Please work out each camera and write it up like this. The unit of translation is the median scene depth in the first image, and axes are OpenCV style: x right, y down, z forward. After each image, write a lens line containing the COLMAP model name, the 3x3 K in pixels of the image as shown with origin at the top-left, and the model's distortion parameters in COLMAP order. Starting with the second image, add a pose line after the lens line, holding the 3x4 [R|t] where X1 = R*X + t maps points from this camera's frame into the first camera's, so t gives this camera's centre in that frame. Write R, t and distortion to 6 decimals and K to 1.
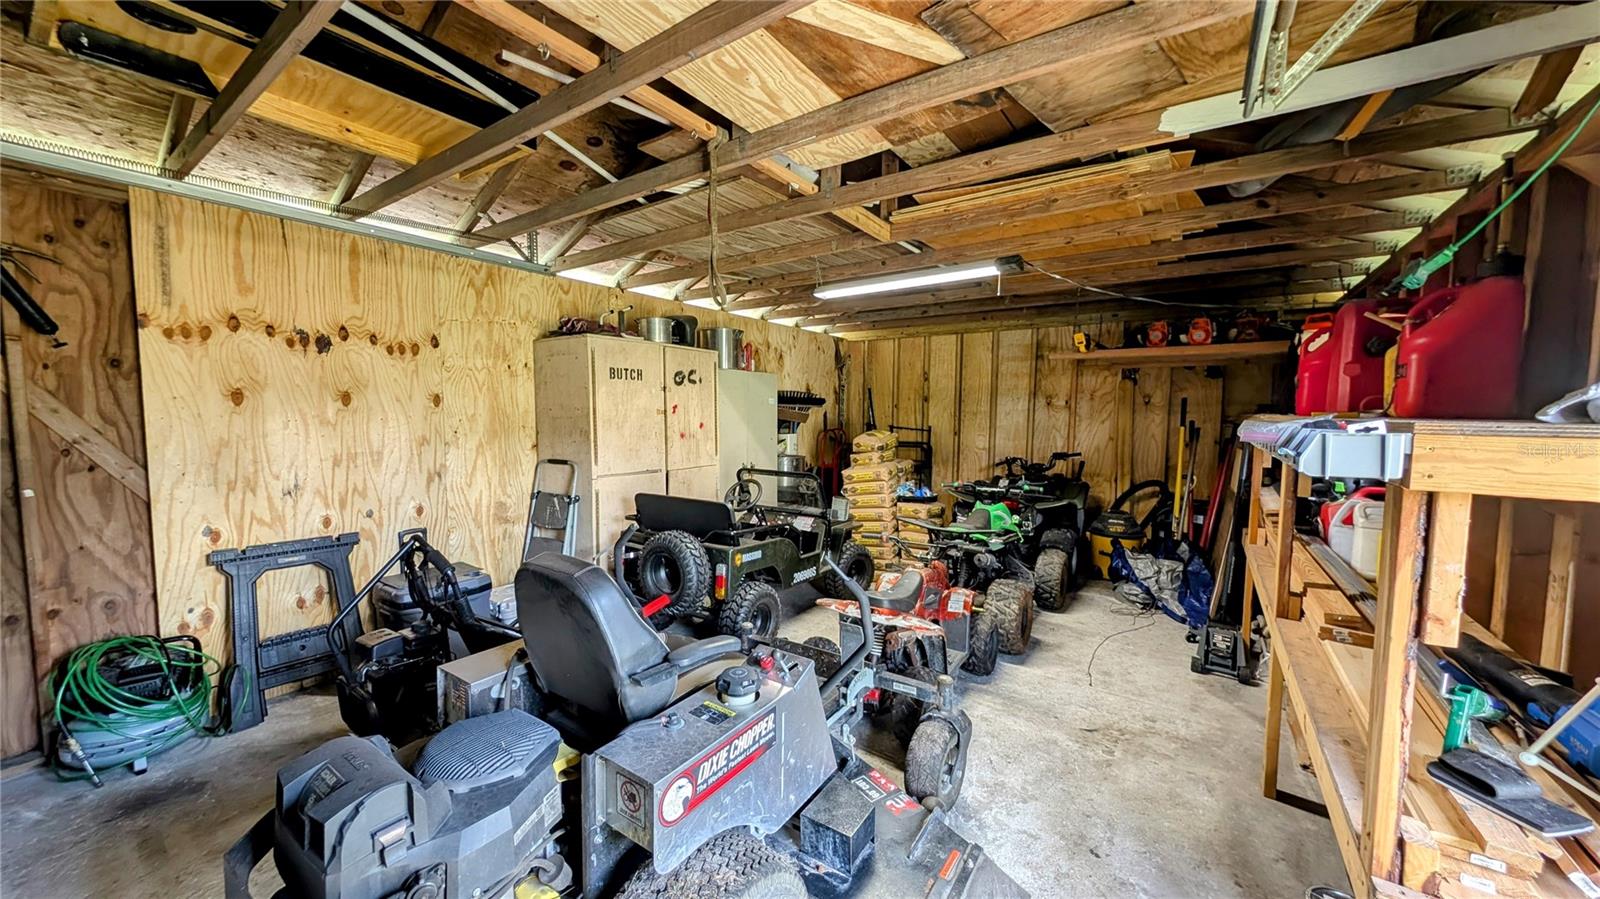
lens RADIAL K [[588.2, 0, 794.5], [0, 588.2, 455.5], [0, 0, 1]] dist [0.012824, -0.000068]
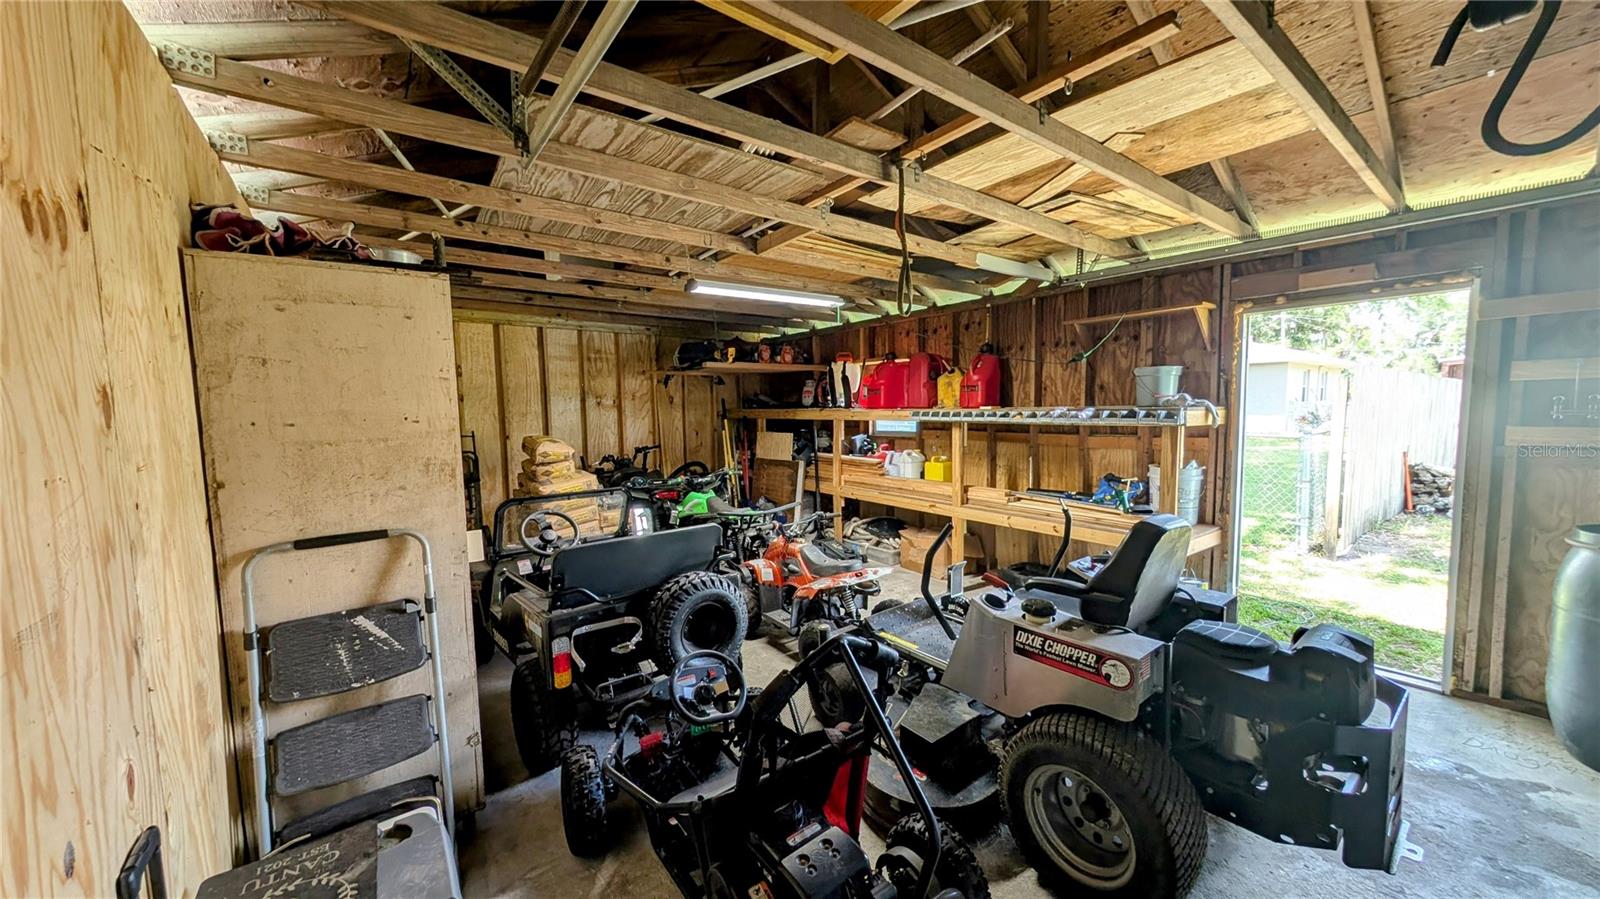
lens RADIAL K [[588.2, 0, 794.5], [0, 588.2, 455.5], [0, 0, 1]] dist [0.012824, -0.000068]
pose [[0.283360, -0.092598, 0.954533, -0.504232], [0.090197, 0.993489, 0.069602, -0.036556], [-0.954763, 0.066374, 0.289867, 0.363450]]
